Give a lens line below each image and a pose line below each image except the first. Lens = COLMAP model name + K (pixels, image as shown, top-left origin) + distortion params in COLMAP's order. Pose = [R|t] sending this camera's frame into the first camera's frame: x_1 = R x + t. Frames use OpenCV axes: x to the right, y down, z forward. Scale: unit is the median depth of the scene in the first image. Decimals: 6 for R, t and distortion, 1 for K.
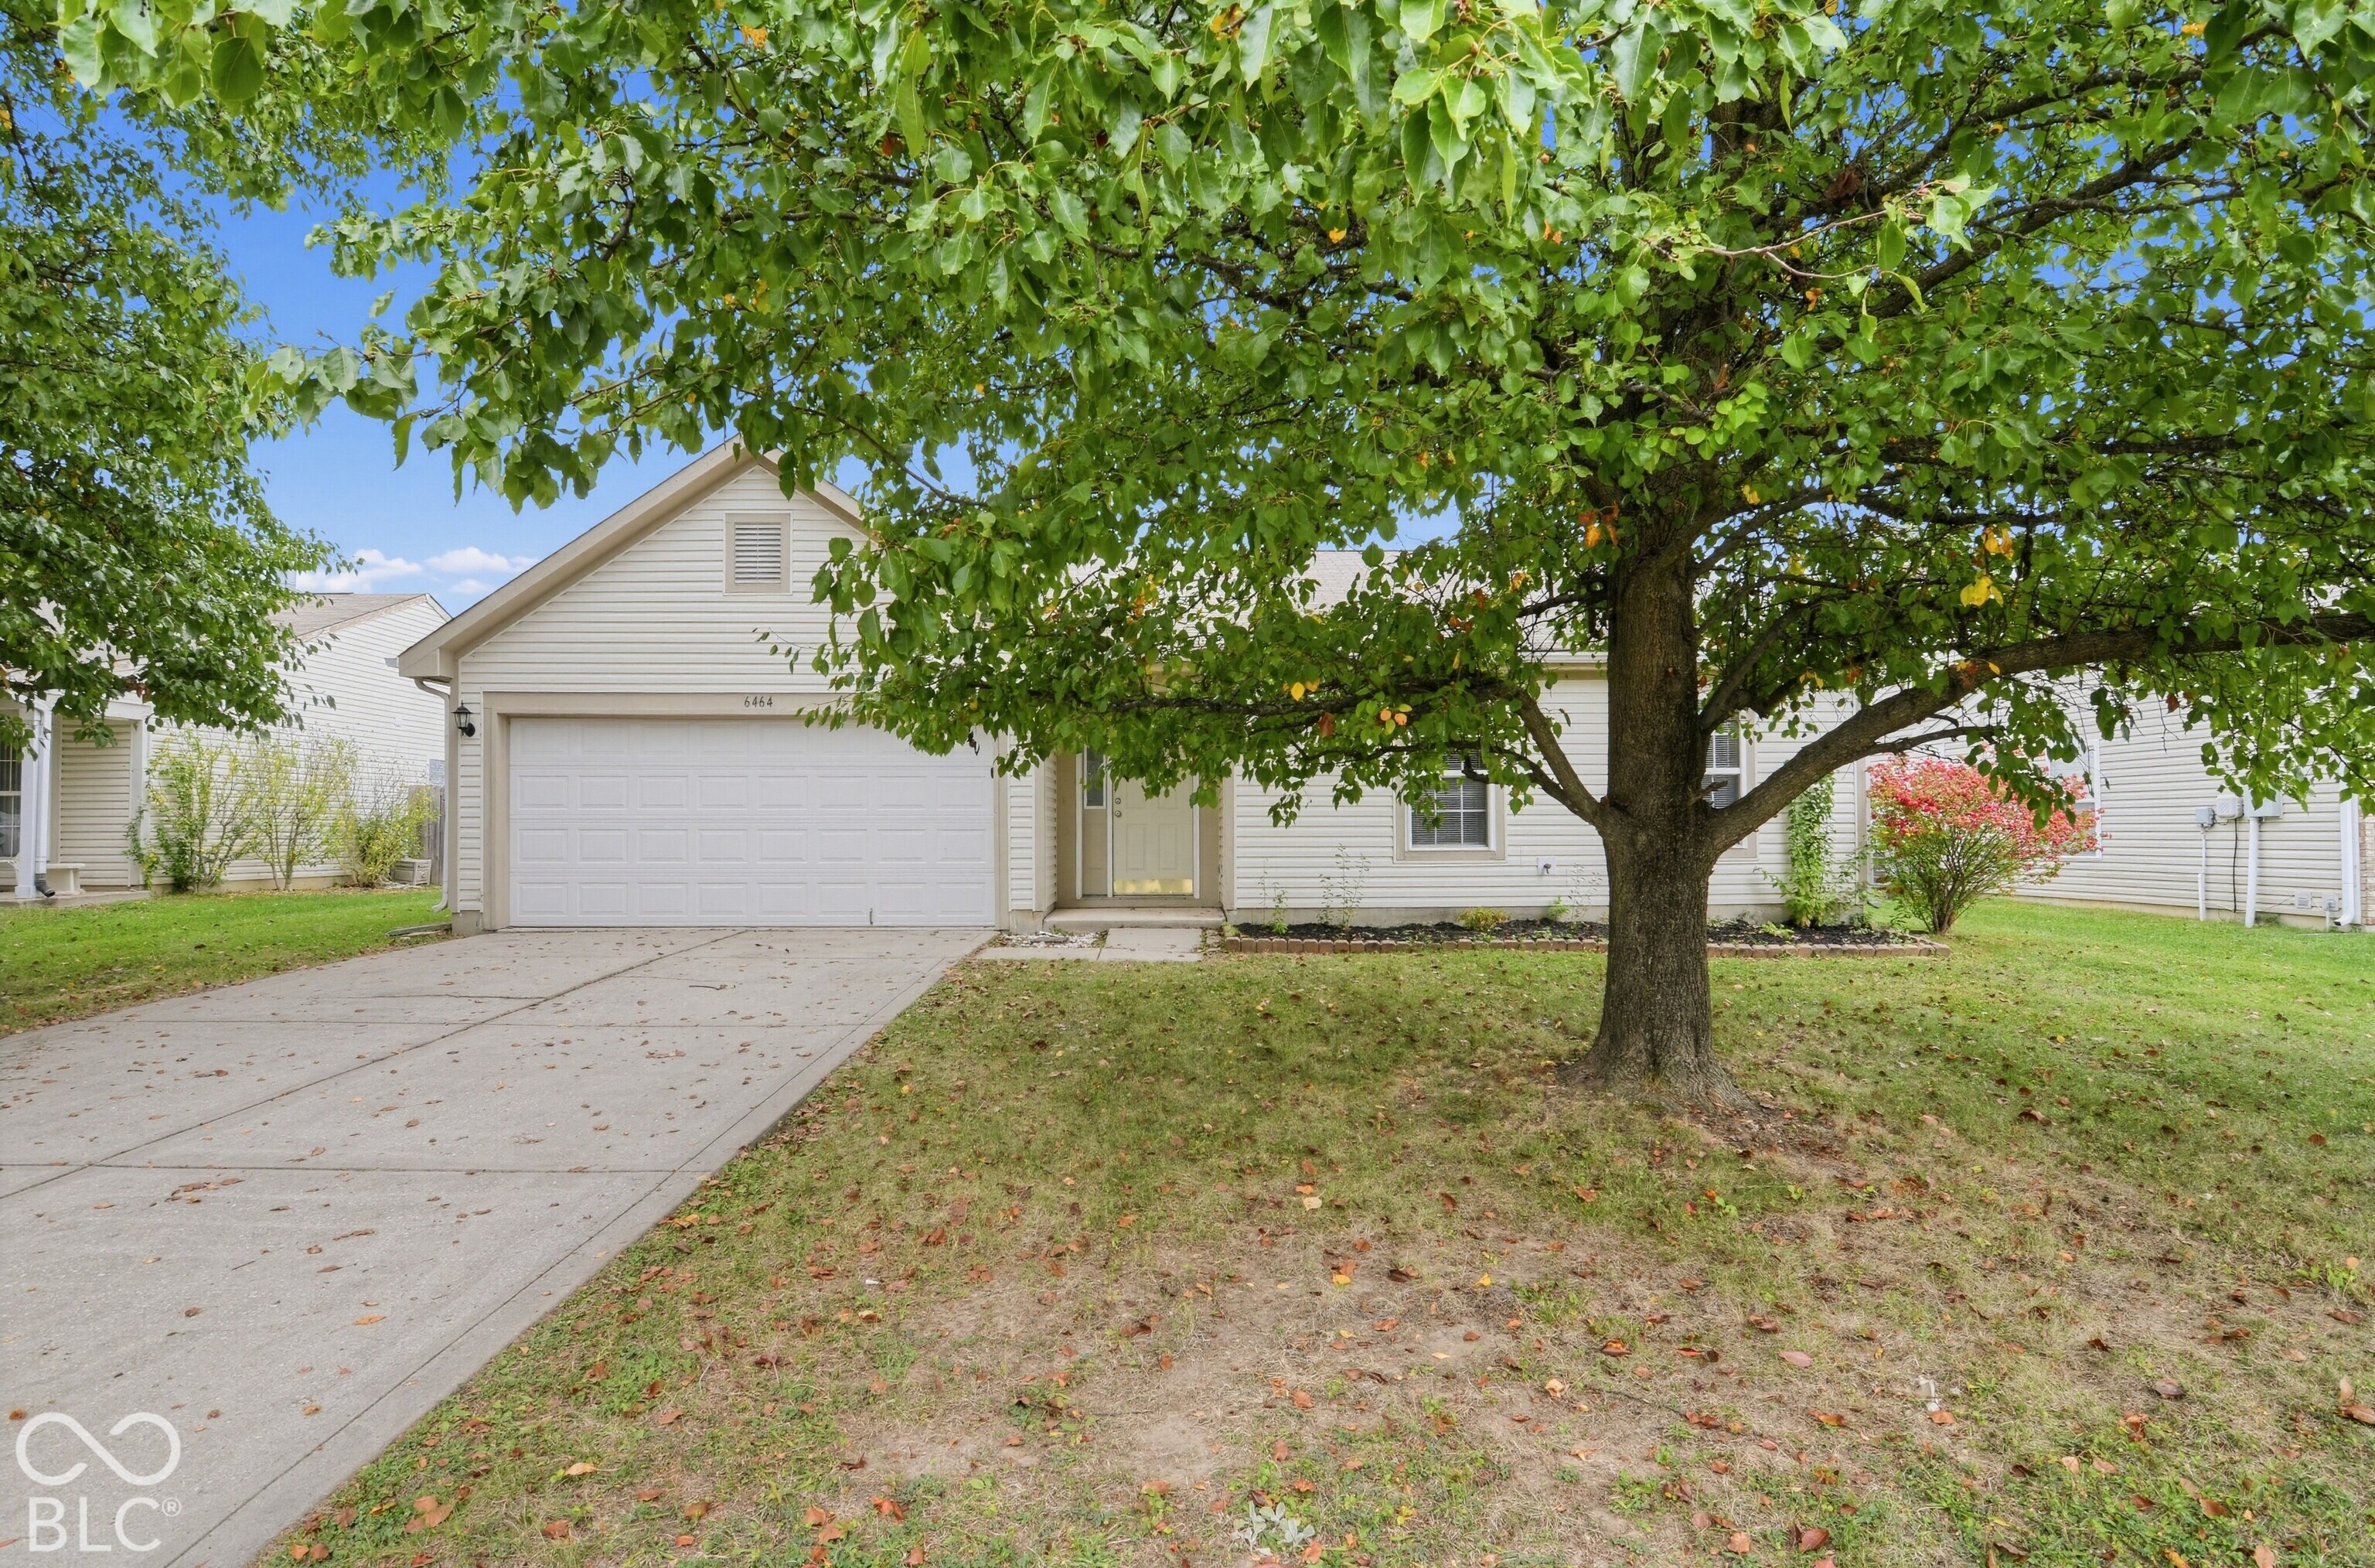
lens RADIAL K [[1147.3, 0, 1200.7], [0, 1147.3, 792.1], [0, 0, 1]] dist [-0.010492, -0.006888]
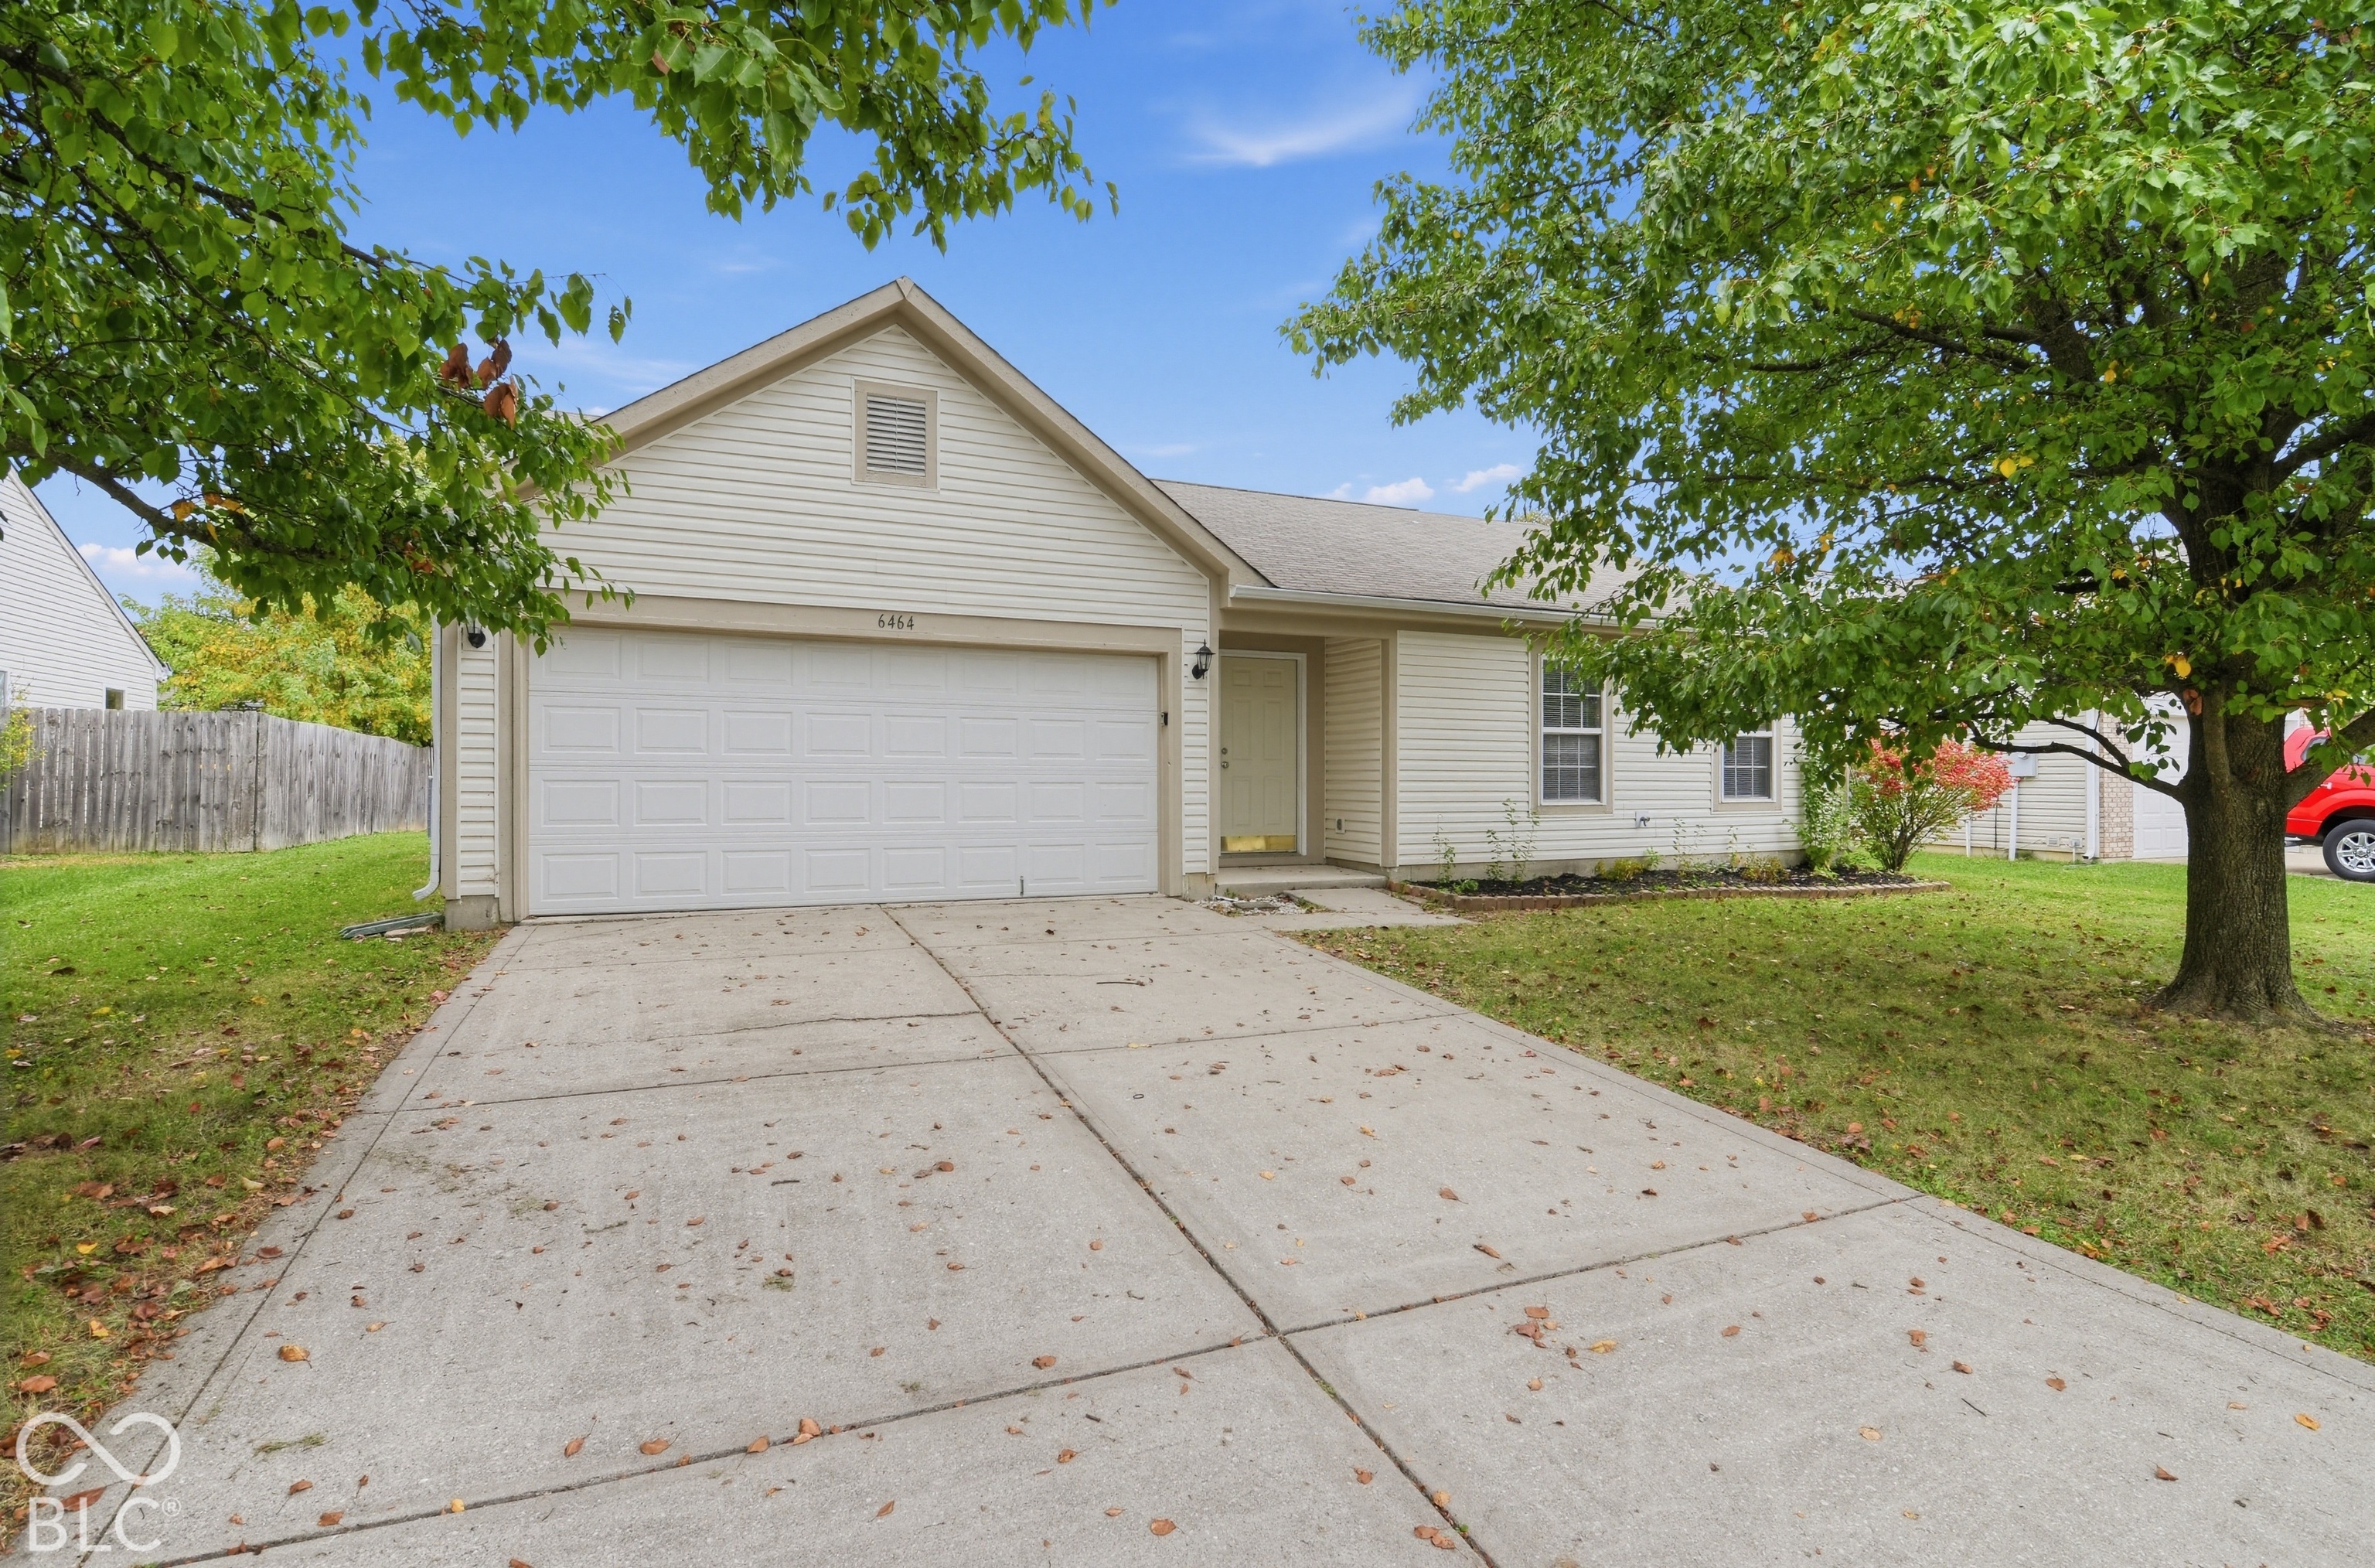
lens RADIAL K [[1147.3, 0, 1190.1], [0, 1147.3, 782.5], [0, 0, 1]] dist [-0.010492, -0.006888]
pose [[0.923268, 0.003473, 0.384142, -0.500257], [-0.016778, 0.999370, 0.031291, 0.004191], [-0.383791, -0.035335, 0.922744, 0.176686]]
